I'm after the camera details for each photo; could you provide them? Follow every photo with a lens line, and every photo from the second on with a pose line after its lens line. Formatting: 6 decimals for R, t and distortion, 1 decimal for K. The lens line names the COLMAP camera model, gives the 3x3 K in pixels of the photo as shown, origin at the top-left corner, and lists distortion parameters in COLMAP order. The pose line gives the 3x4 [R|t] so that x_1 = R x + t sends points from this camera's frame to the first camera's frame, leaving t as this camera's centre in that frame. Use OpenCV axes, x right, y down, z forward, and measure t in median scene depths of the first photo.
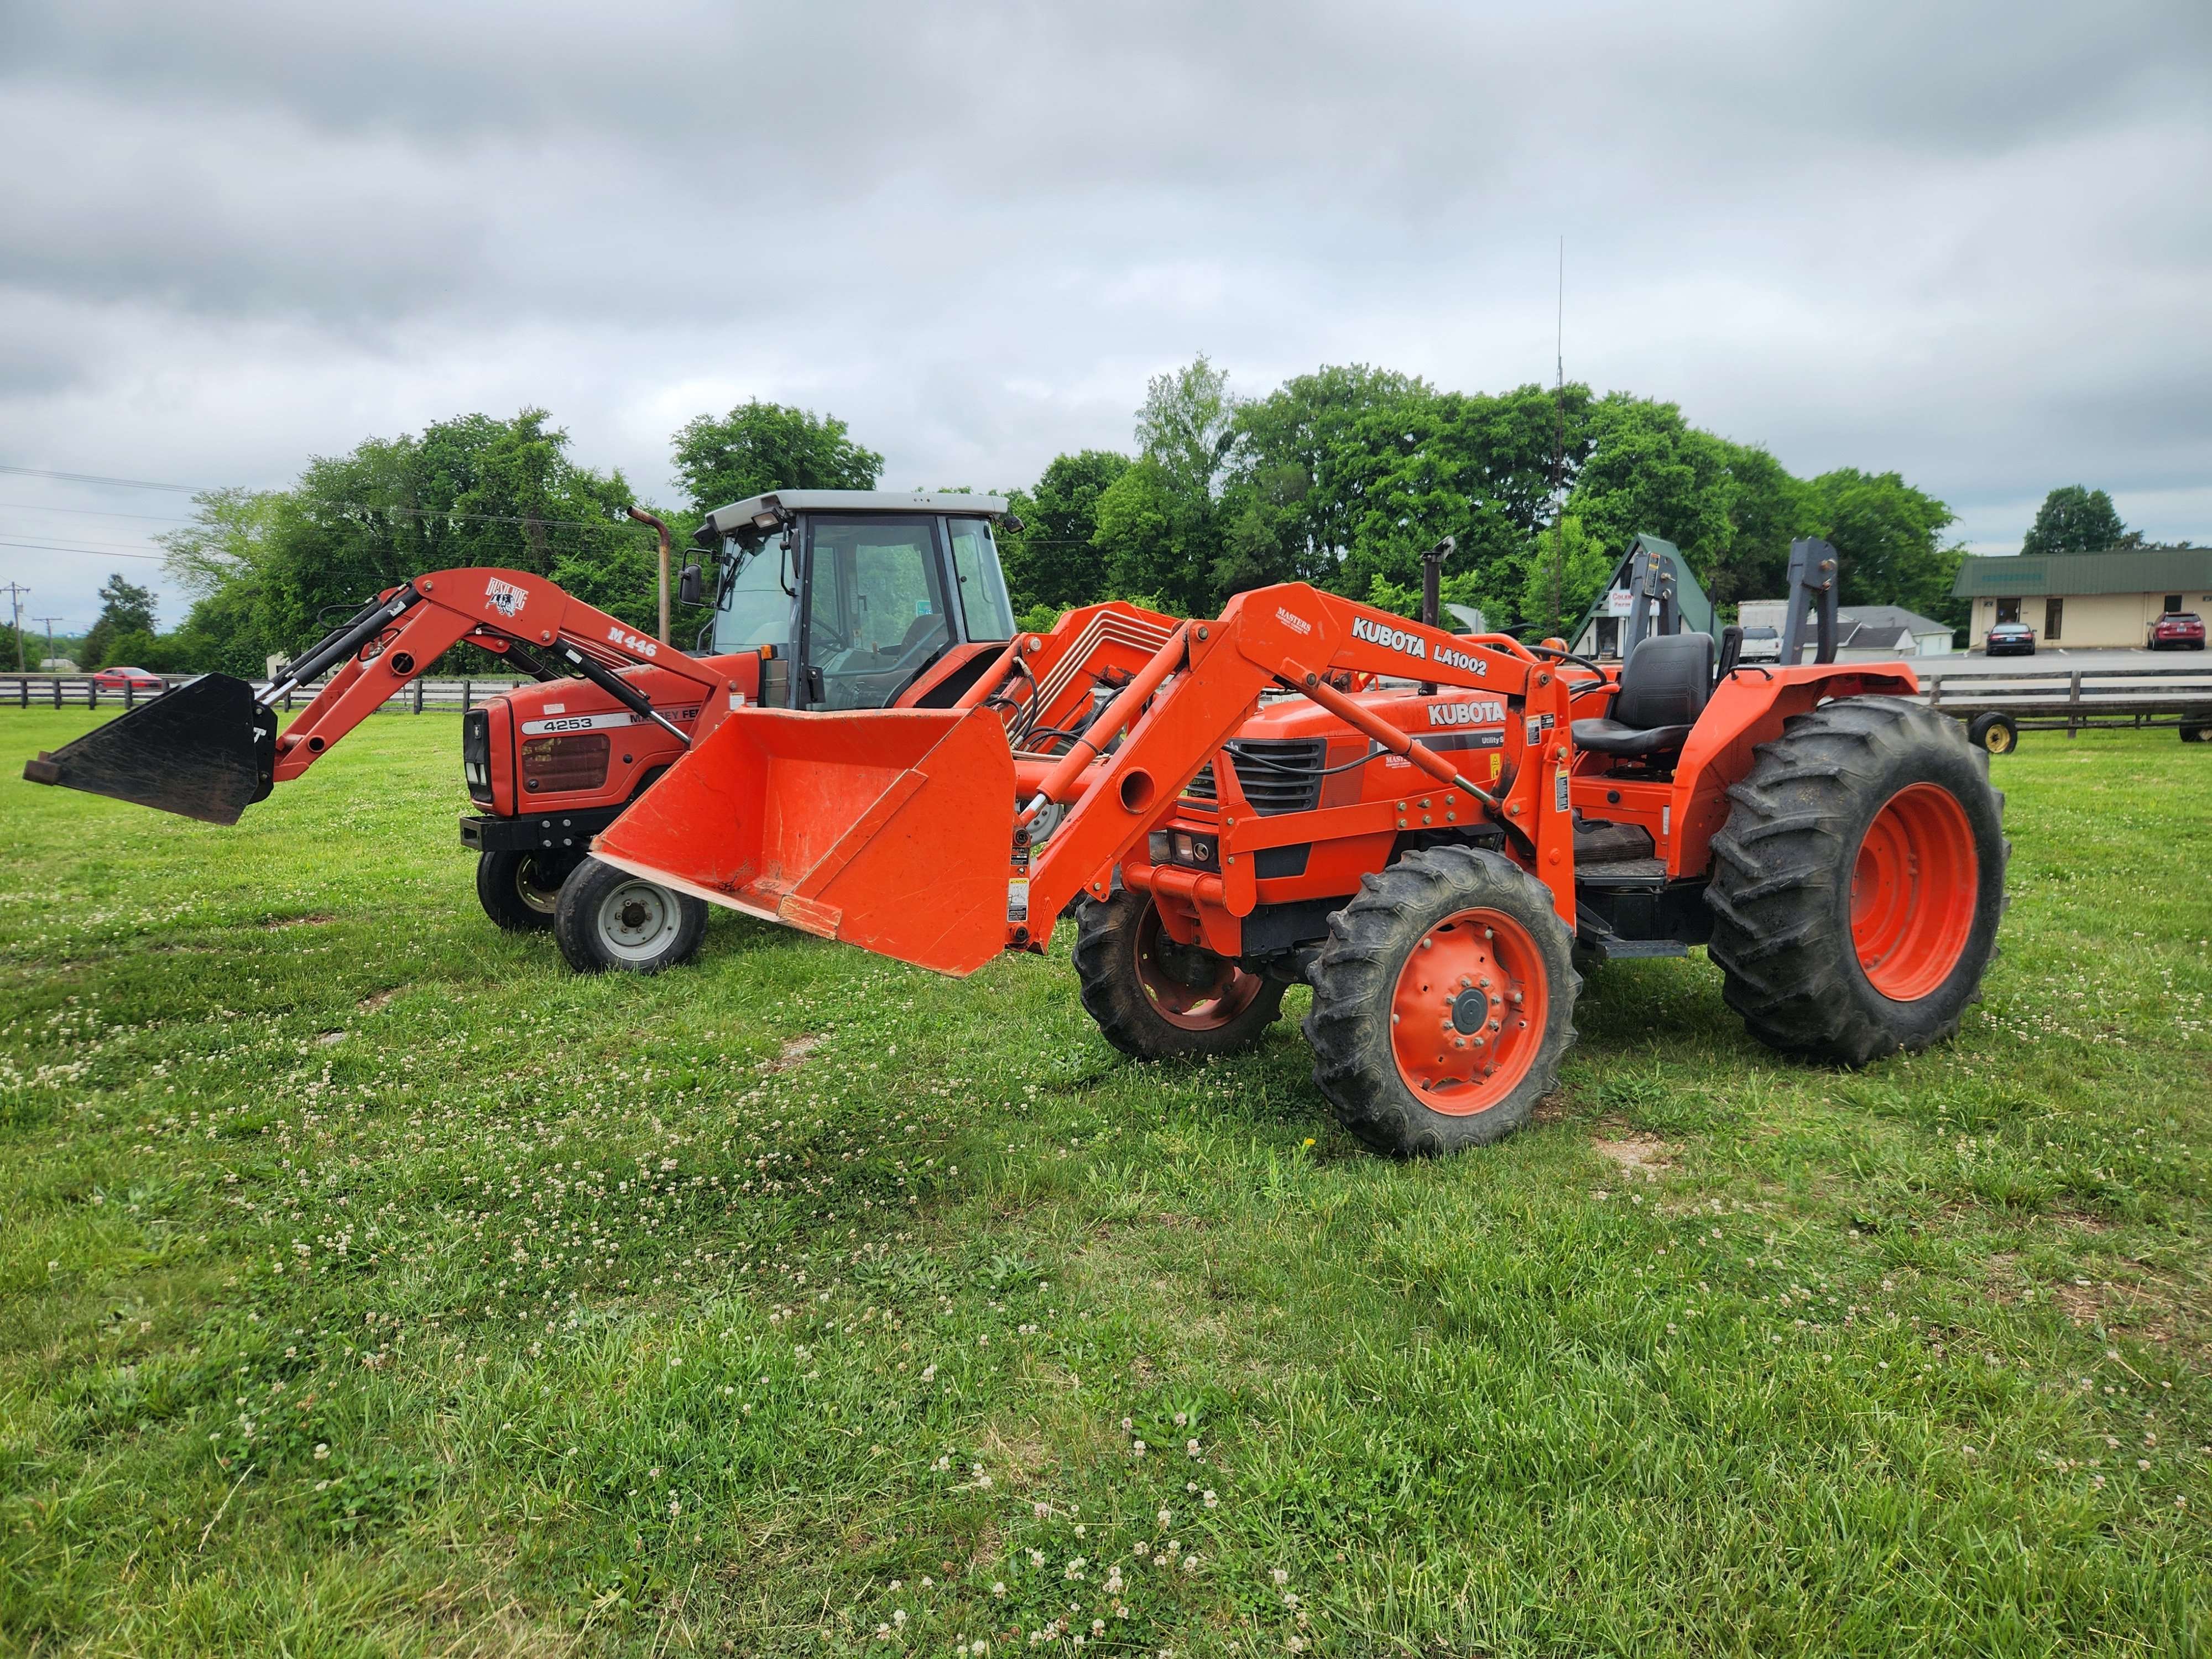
lens RADIAL K [[1383.3, 0, 1102.3], [0, 1383.3, 800.2], [0, 0, 1]] dist [0.065362, -0.047371]
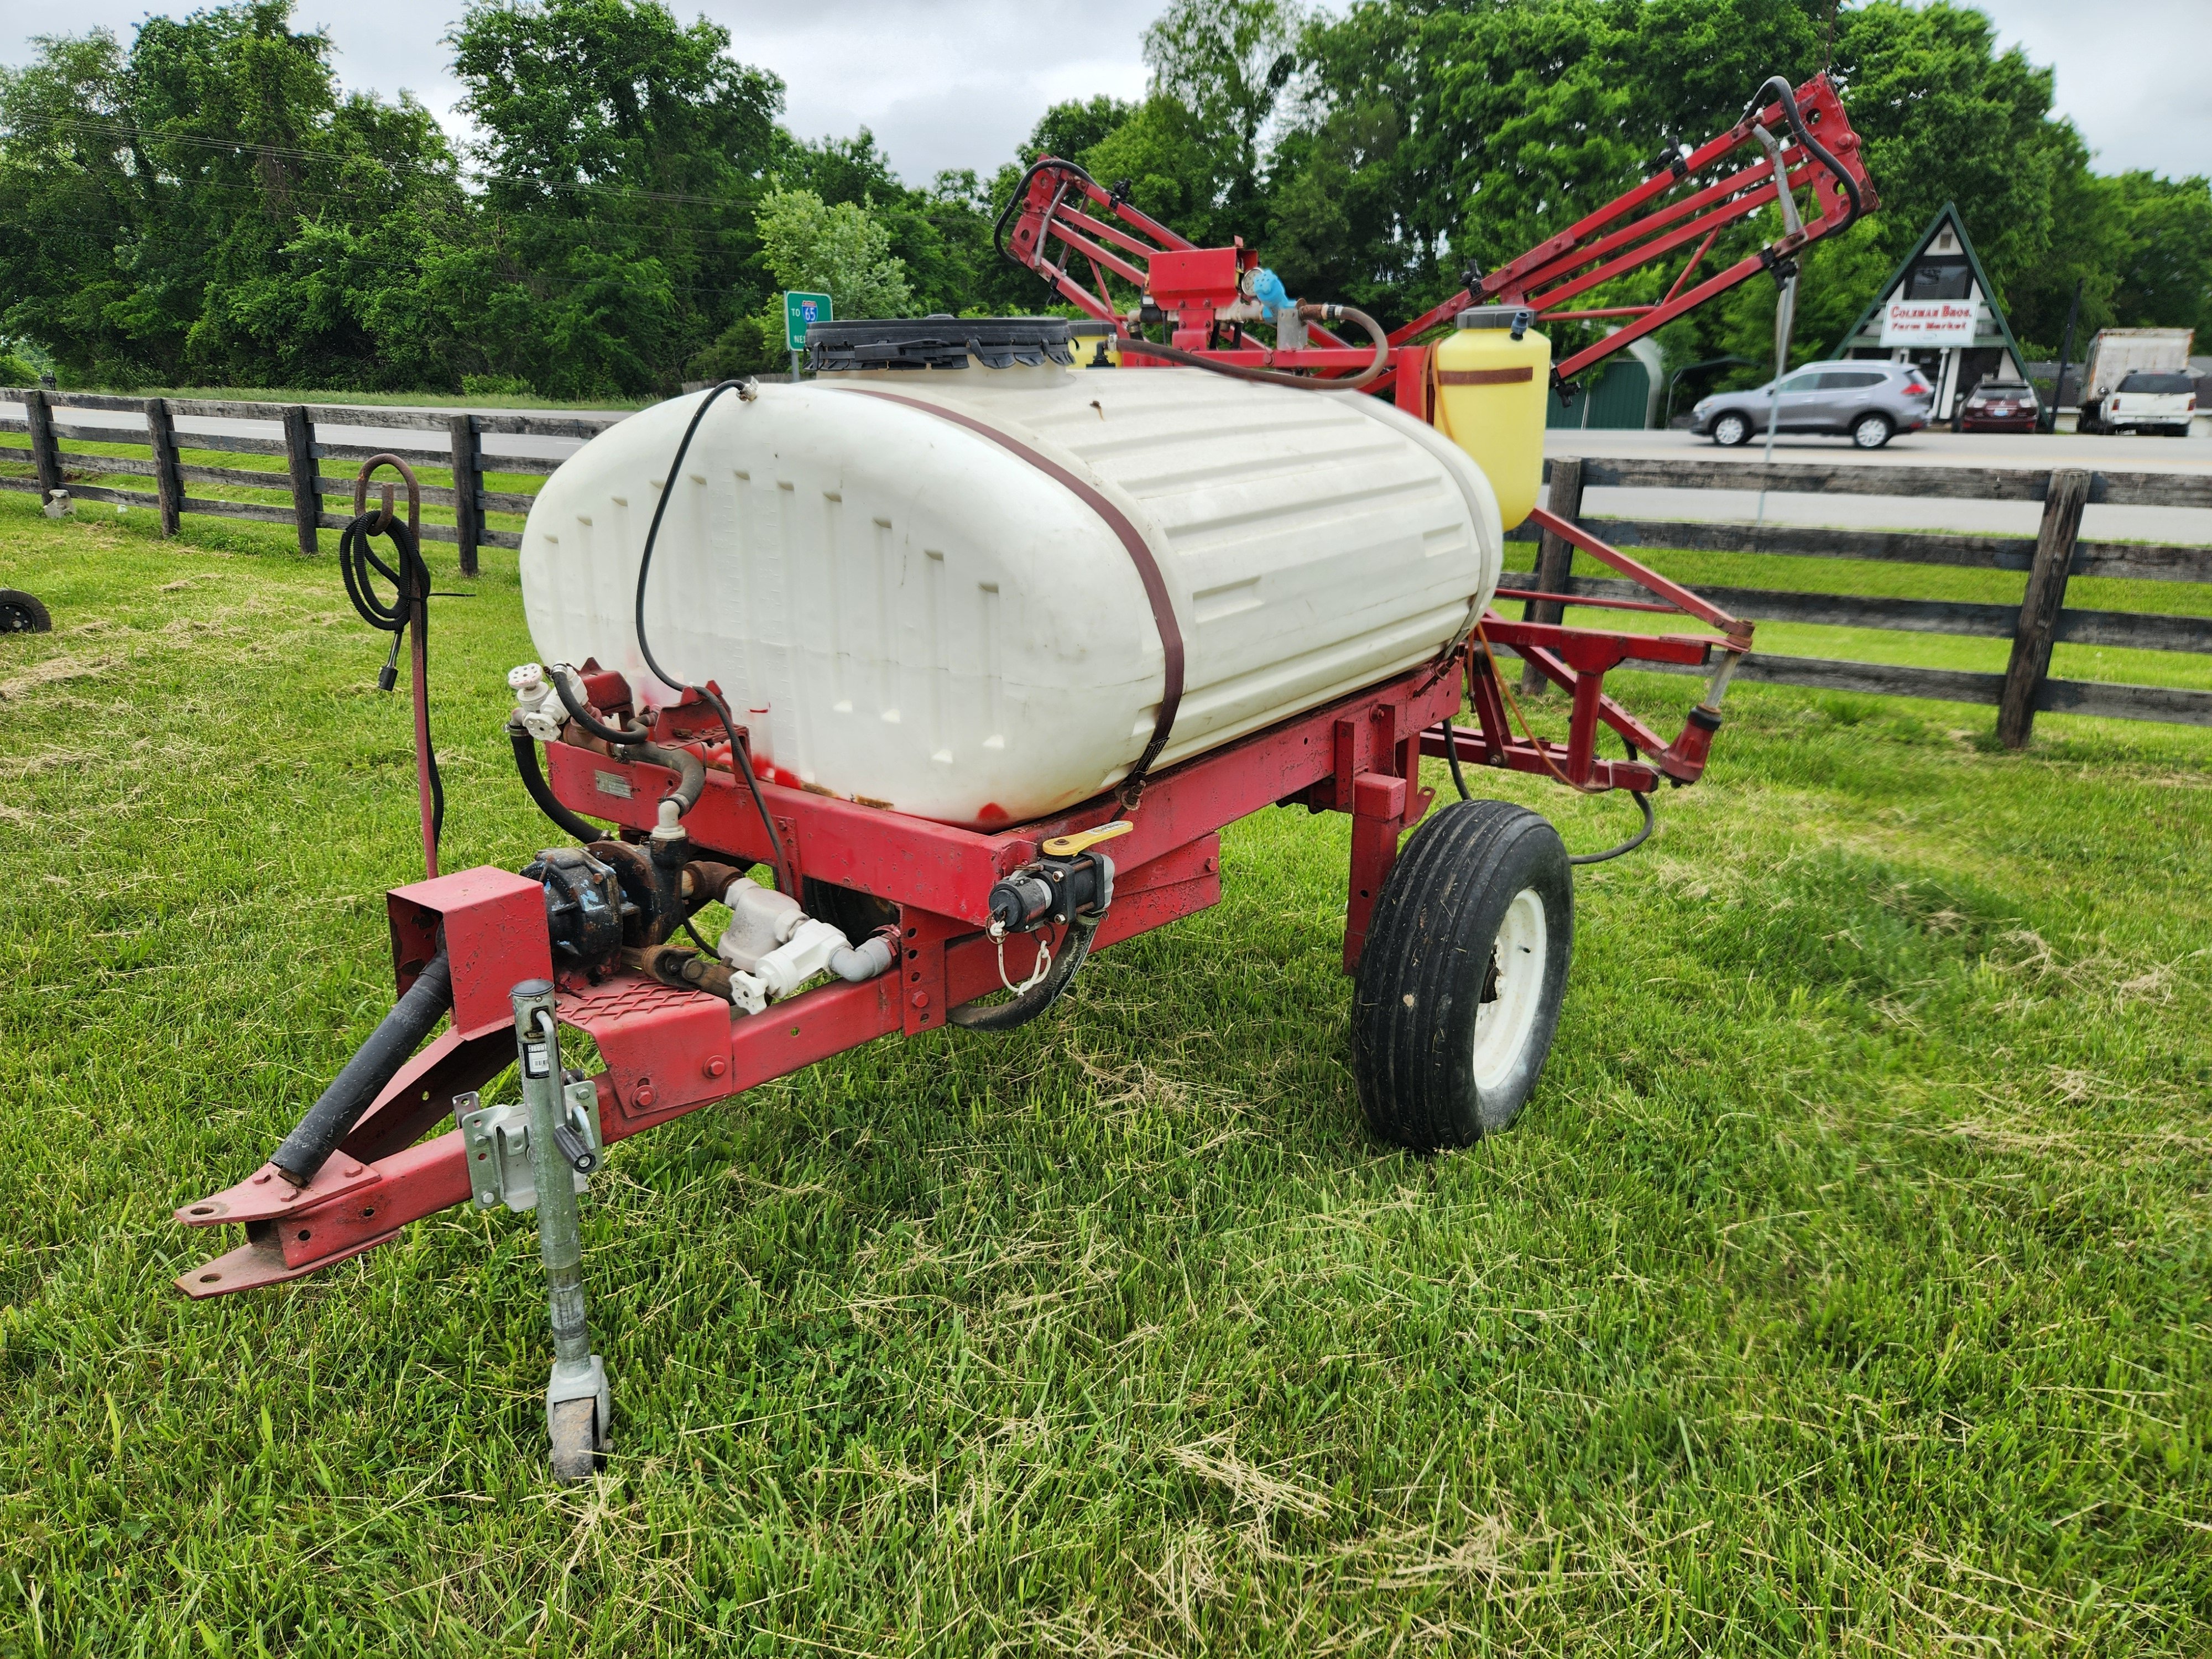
lens RADIAL K [[1498.3, 0, 1103.8], [0, 1498.3, 803.4], [0, 0, 1]] dist [0.022965, -0.002118]
pose [[0.998755, 0.038986, -0.031133, 0.041658], [-0.033348, 0.985789, 0.164648, -0.024318], [0.037110, -0.163404, 0.985861, 0.224997]]
